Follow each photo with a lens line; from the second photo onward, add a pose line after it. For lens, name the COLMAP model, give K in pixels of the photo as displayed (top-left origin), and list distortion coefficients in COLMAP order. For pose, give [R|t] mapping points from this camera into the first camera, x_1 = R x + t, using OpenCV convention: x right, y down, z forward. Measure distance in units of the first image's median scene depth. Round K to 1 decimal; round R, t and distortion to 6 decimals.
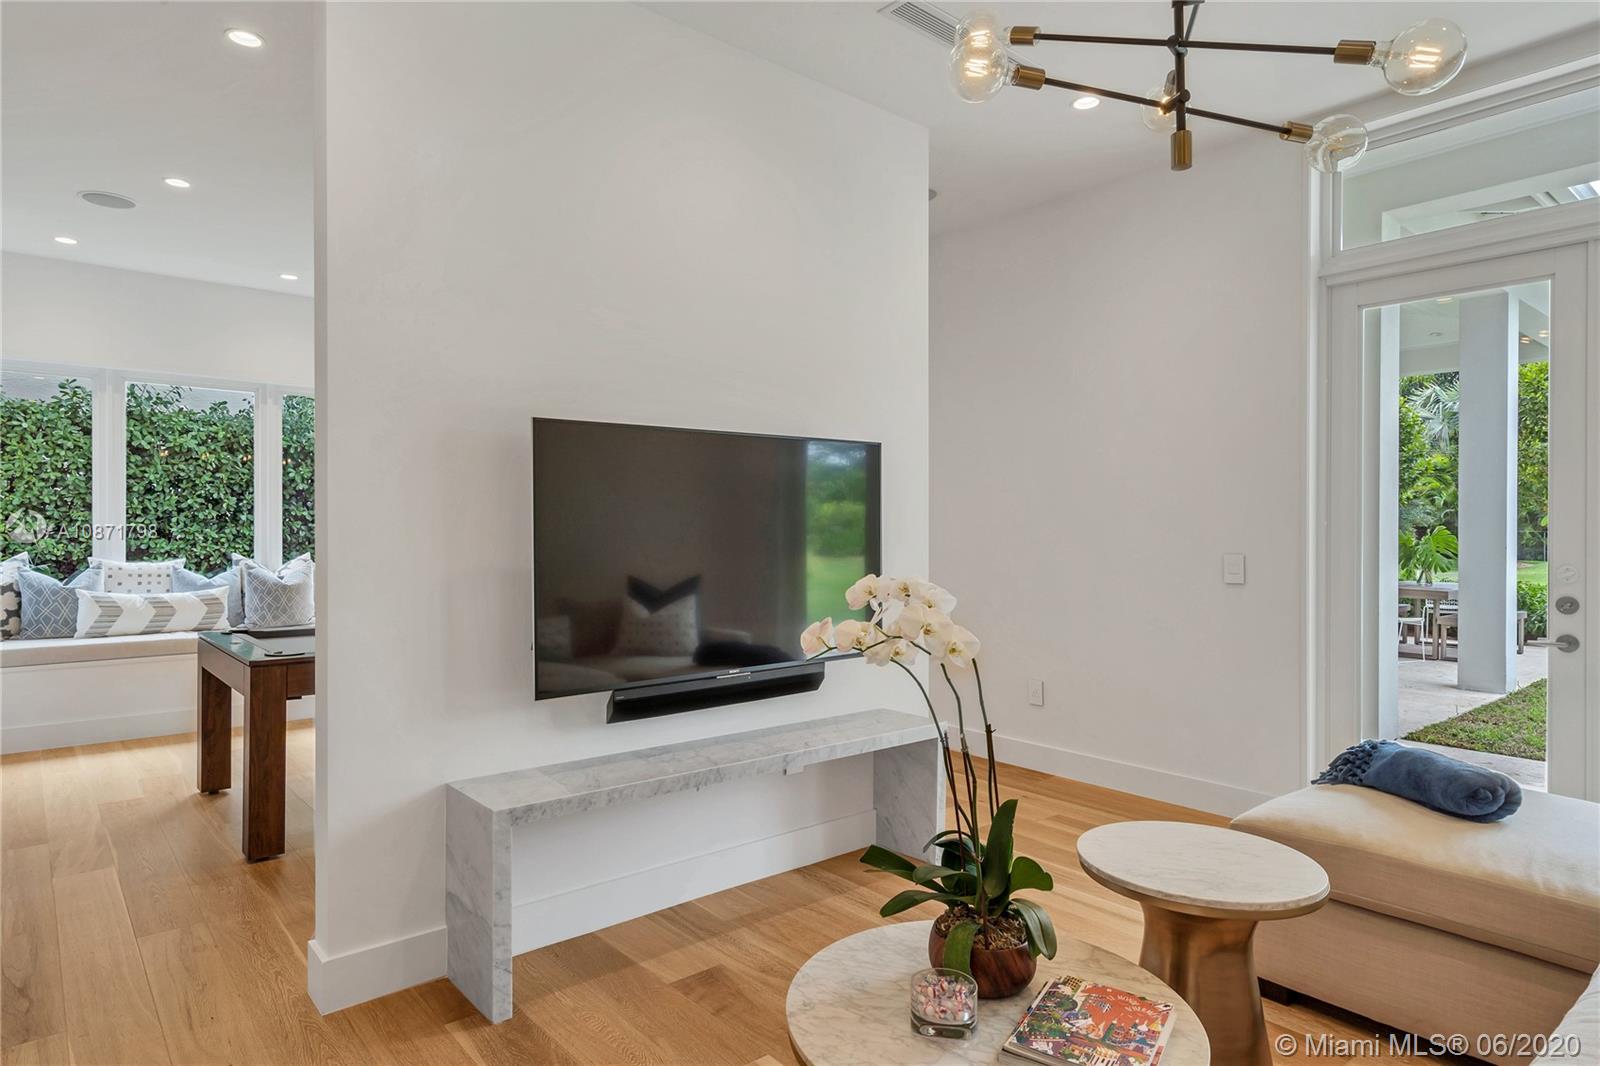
lens RADIAL K [[957.0, 0, 798.7], [0, 957.0, 523.7], [0, 0, 1]] dist [0.001030, -0.000039]
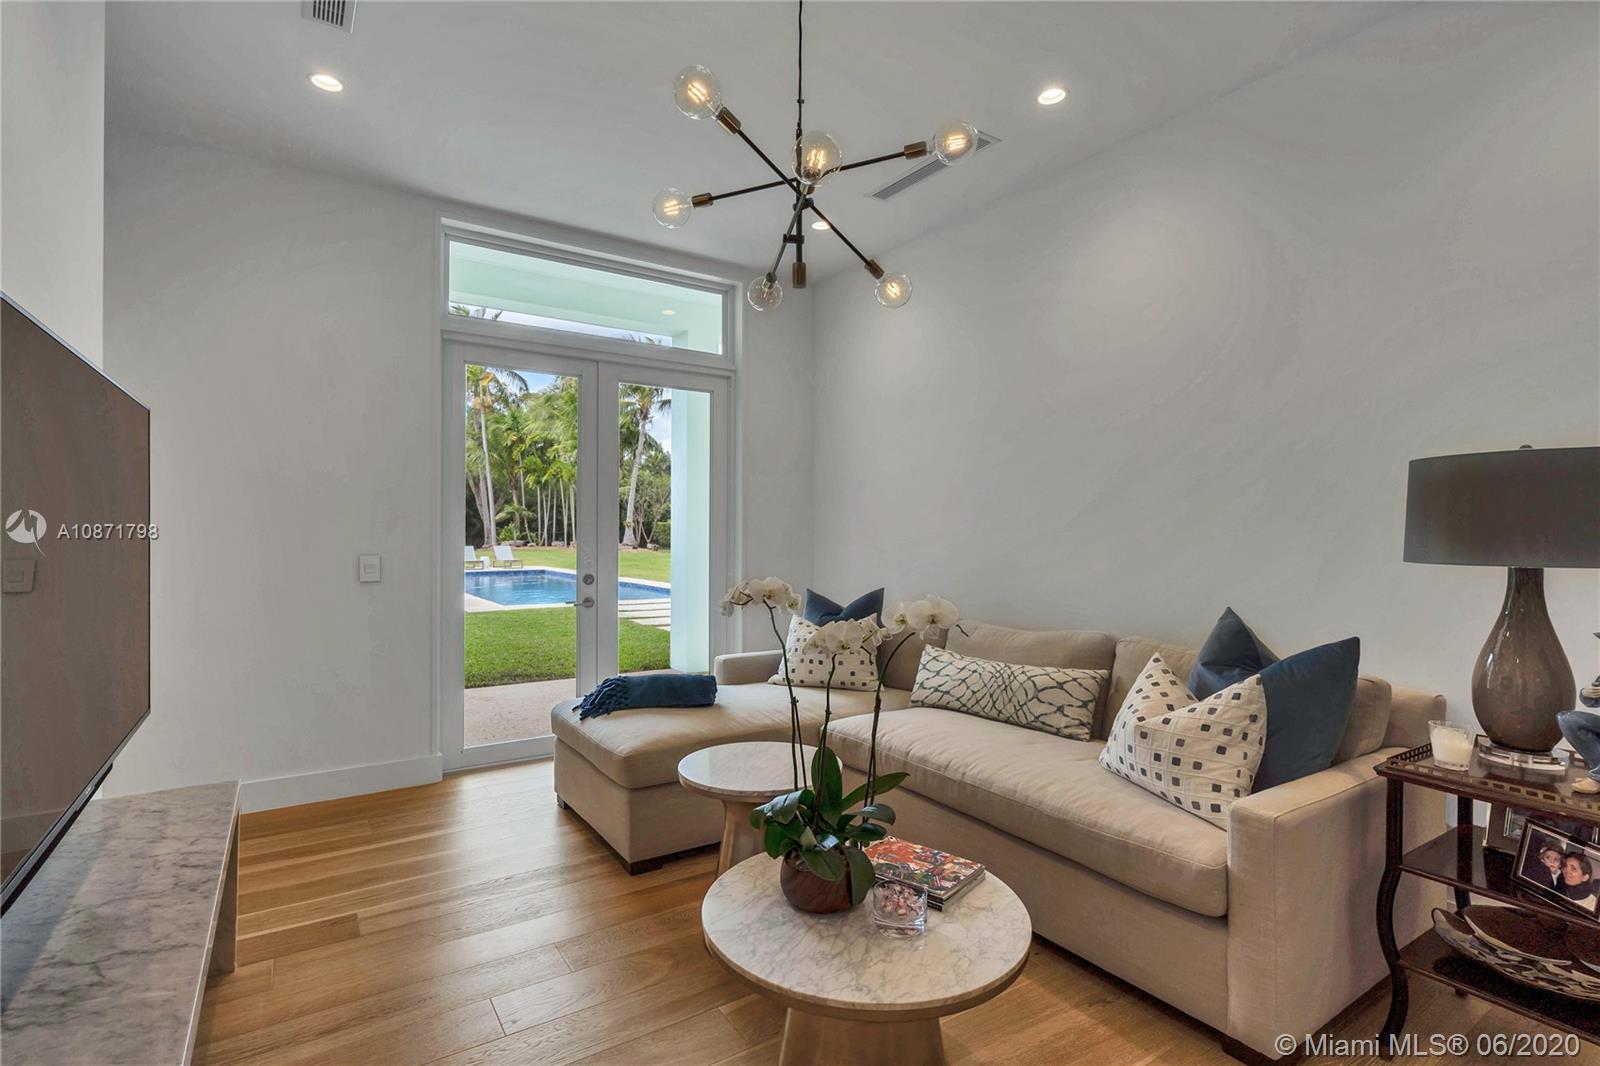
lens RADIAL K [[743.6, 0, 800.0], [0, 743.6, 533.0], [0, 0, 1]] dist [-0.003023, 0.000108]
pose [[0.107781, -0.007719, 0.994145, -0.581358], [-0.004657, 0.999955, 0.008269, -0.006055], [-0.994164, -0.005521, 0.107740, 0.701604]]
